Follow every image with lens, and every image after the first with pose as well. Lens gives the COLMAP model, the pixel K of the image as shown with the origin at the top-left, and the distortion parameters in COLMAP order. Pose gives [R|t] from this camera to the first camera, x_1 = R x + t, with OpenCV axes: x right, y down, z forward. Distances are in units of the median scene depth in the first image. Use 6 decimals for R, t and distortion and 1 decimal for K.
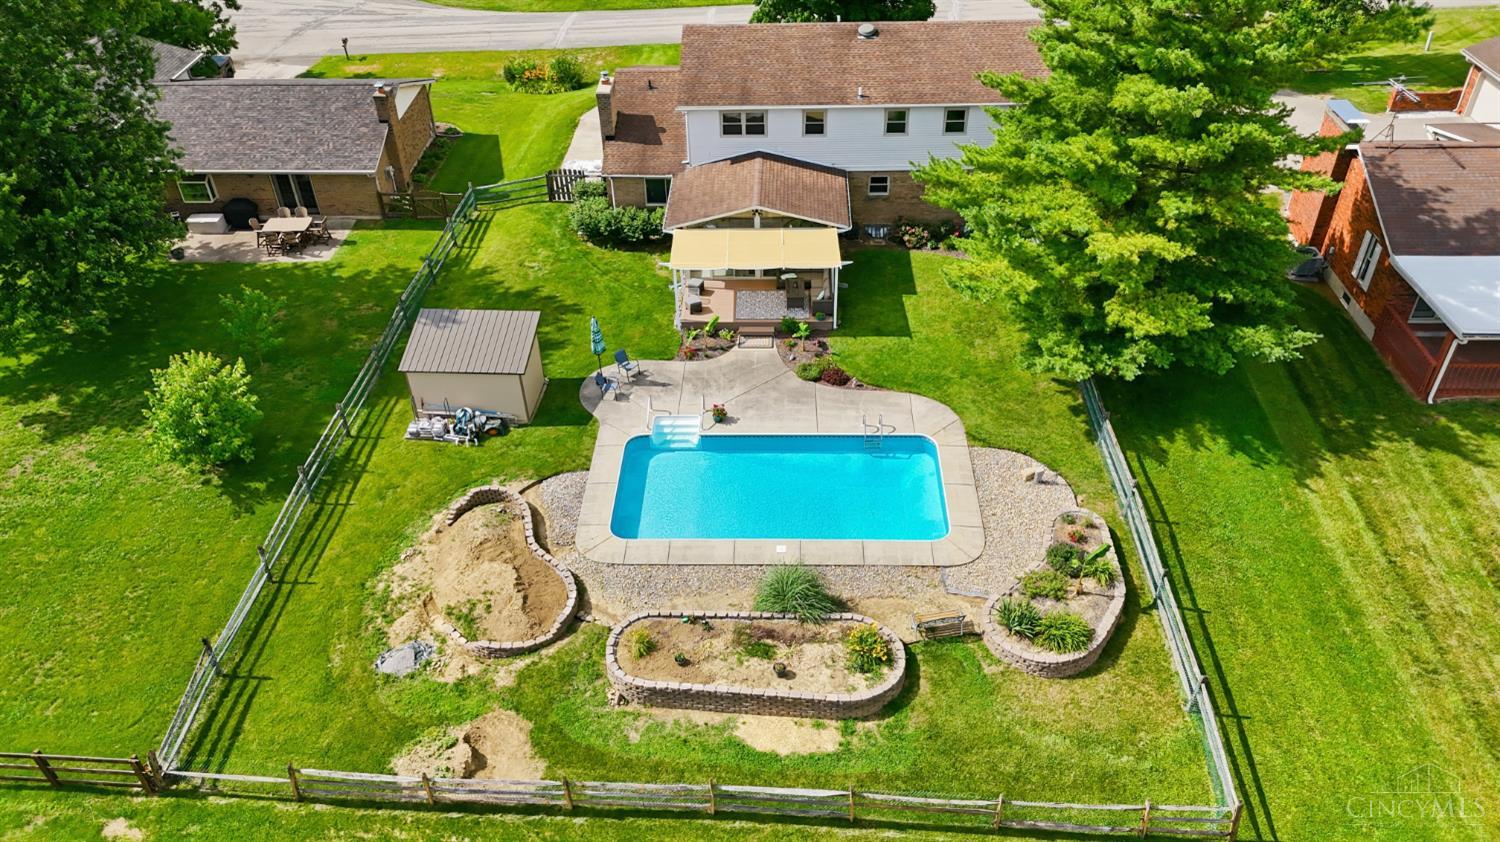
lens RADIAL K [[1091.8, 0, 750.0], [0, 1091.8, 421.0], [0, 0, 1]] dist [0.051650, -0.003405]
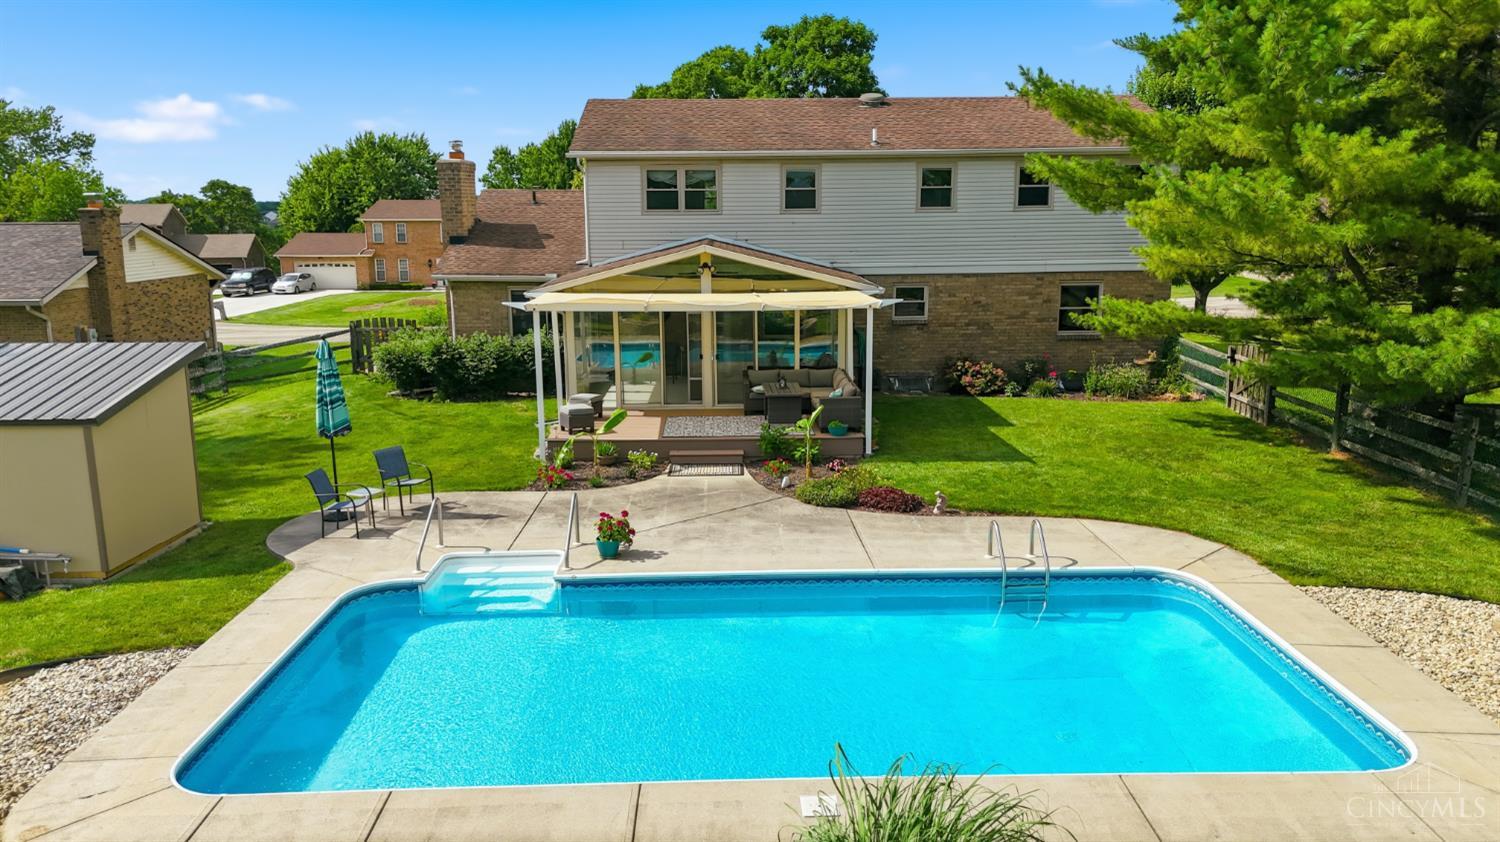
lens RADIAL K [[1101.5, 0, 750.0], [0, 1101.5, 421.0], [0, 0, 1]] dist [0.103641, -0.129126]
pose [[0.998454, 0.001840, 0.055551, -0.001971], [0.023182, 0.894584, -0.446298, 0.127363], [-0.050516, 0.446896, 0.893158, 0.603650]]
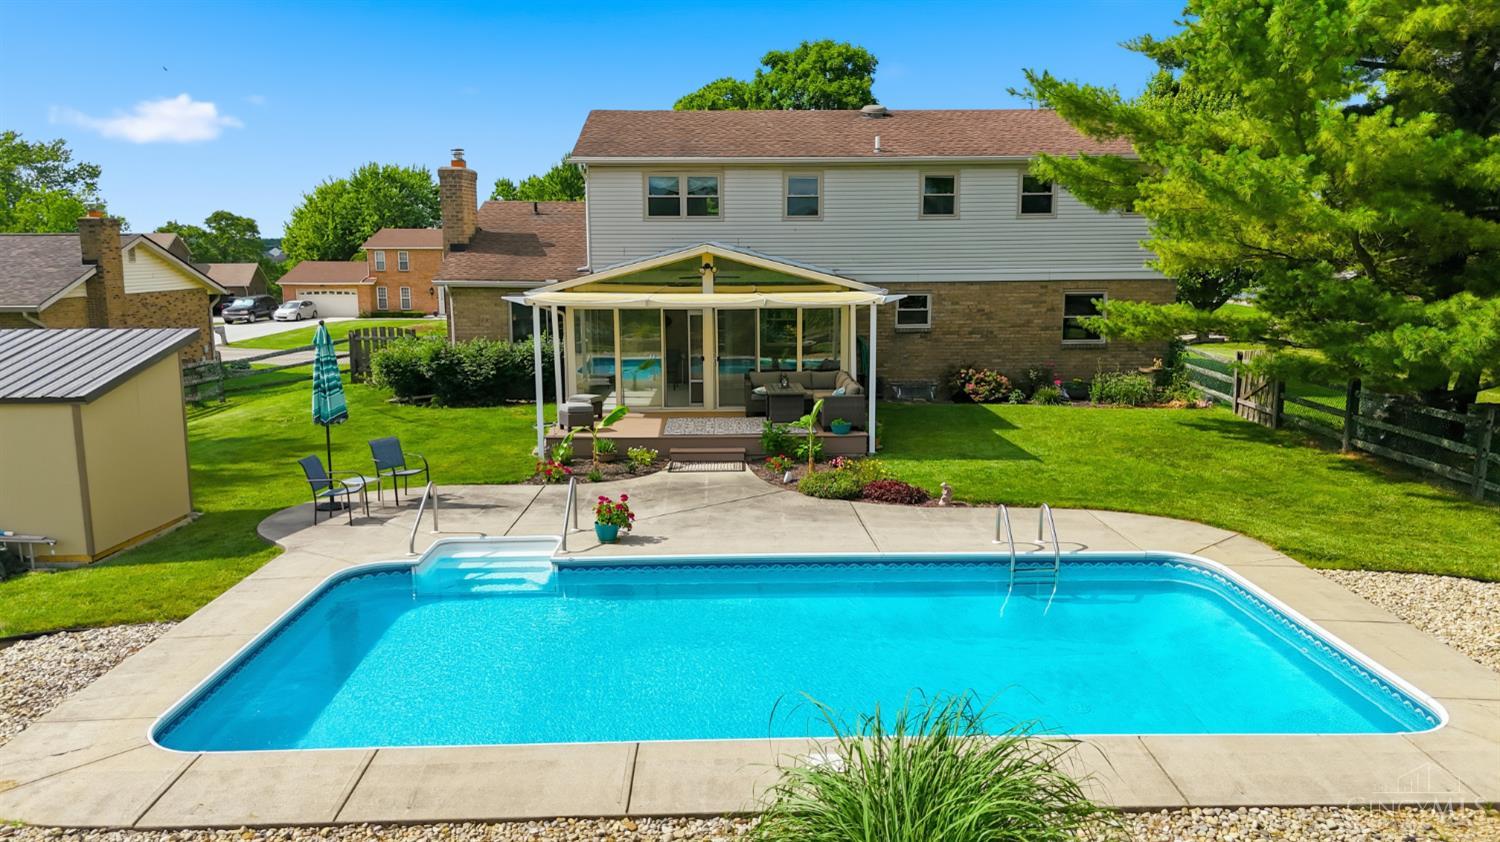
lens RADIAL K [[1101.5, 0, 750.0], [0, 1101.5, 421.0], [0, 0, 1]] dist [0.103641, -0.129126]
pose [[0.998467, 0.006741, 0.054943, -0.002065], [0.020246, 0.879313, -0.475813, 0.140202], [-0.051519, 0.476196, 0.877829, 0.618884]]
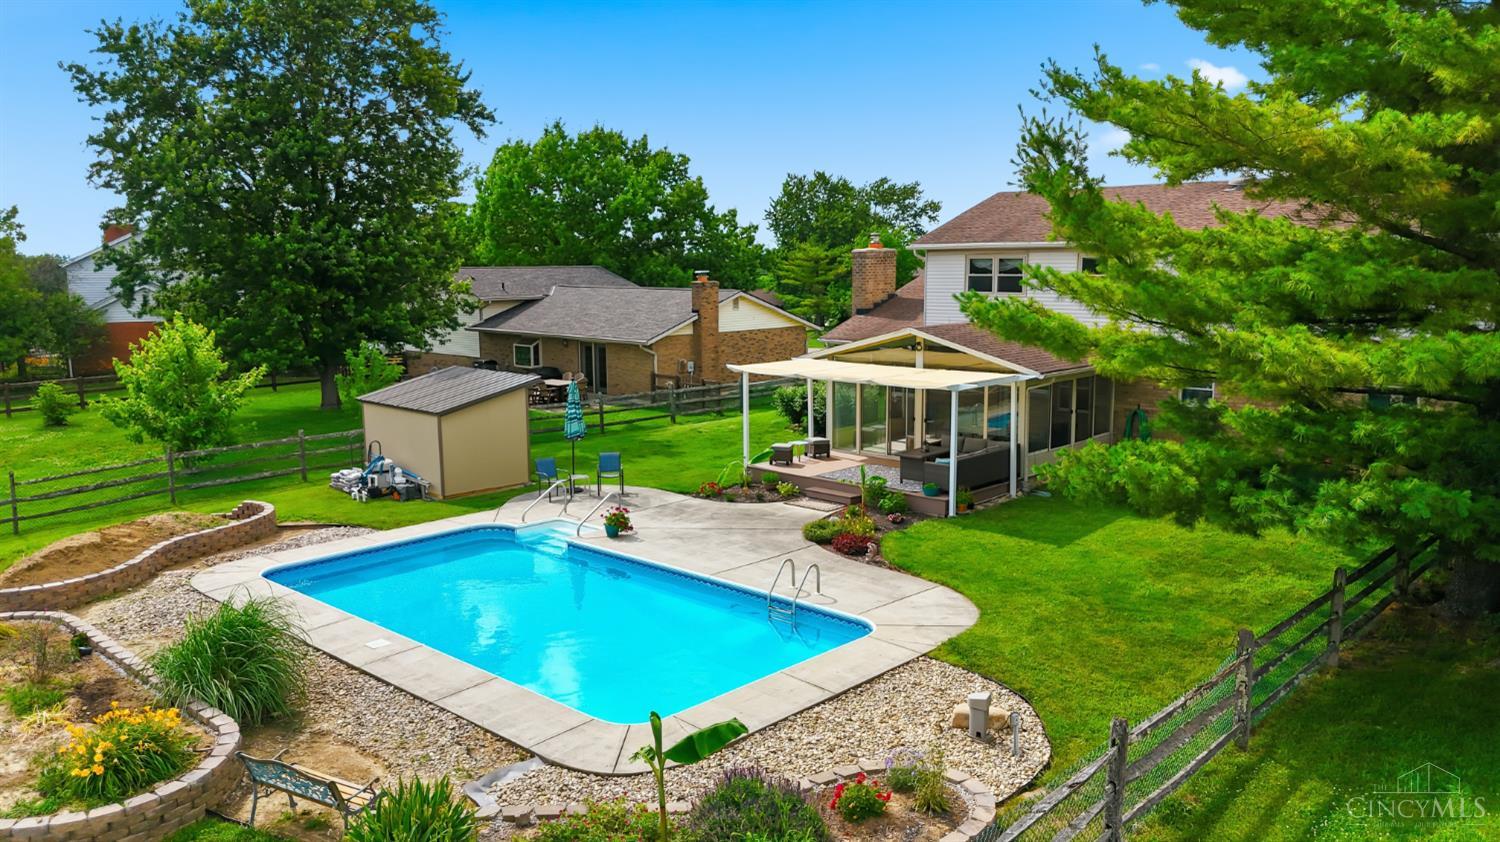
lens RADIAL K [[1091.8, 0, 750.0], [0, 1091.8, 421.0], [0, 0, 1]] dist [0.051650, -0.003405]
pose [[0.753028, 0.111543, -0.648465, 0.386296], [-0.404808, 0.855481, -0.322930, 0.103124], [0.518729, 0.505679, 0.689354, 0.577488]]
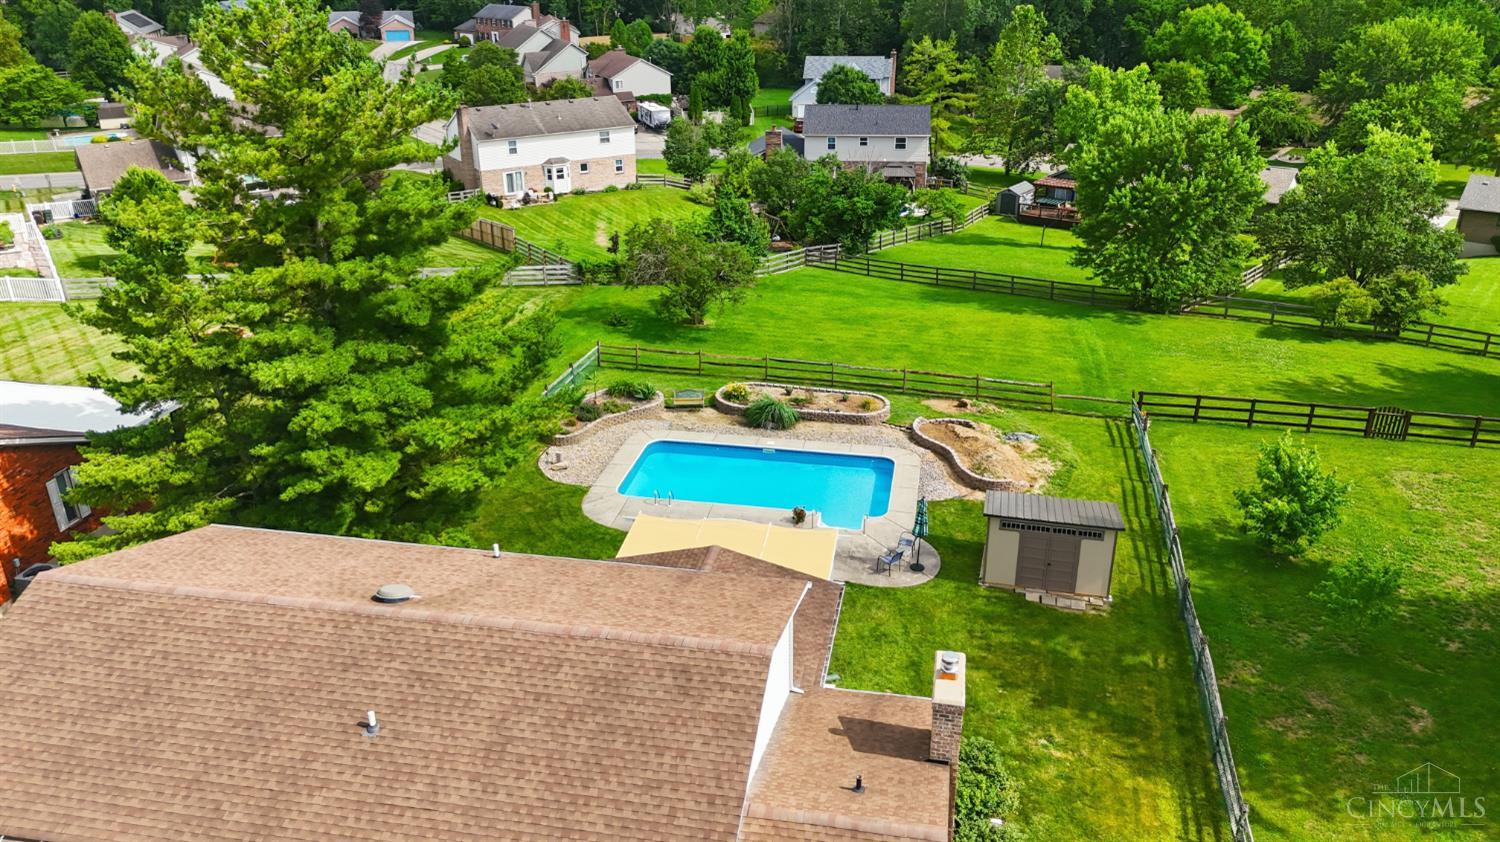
lens RADIAL K [[1101.5, 0, 750.0], [0, 1101.5, 421.0], [0, 0, 1]] dist [0.103641, -0.129126]
pose [[-0.986401, -0.045488, 0.157939, -0.139547], [0.116359, 0.485399, 0.866515, -0.936177], [-0.116080, 0.873109, -0.473505, 1.371025]]
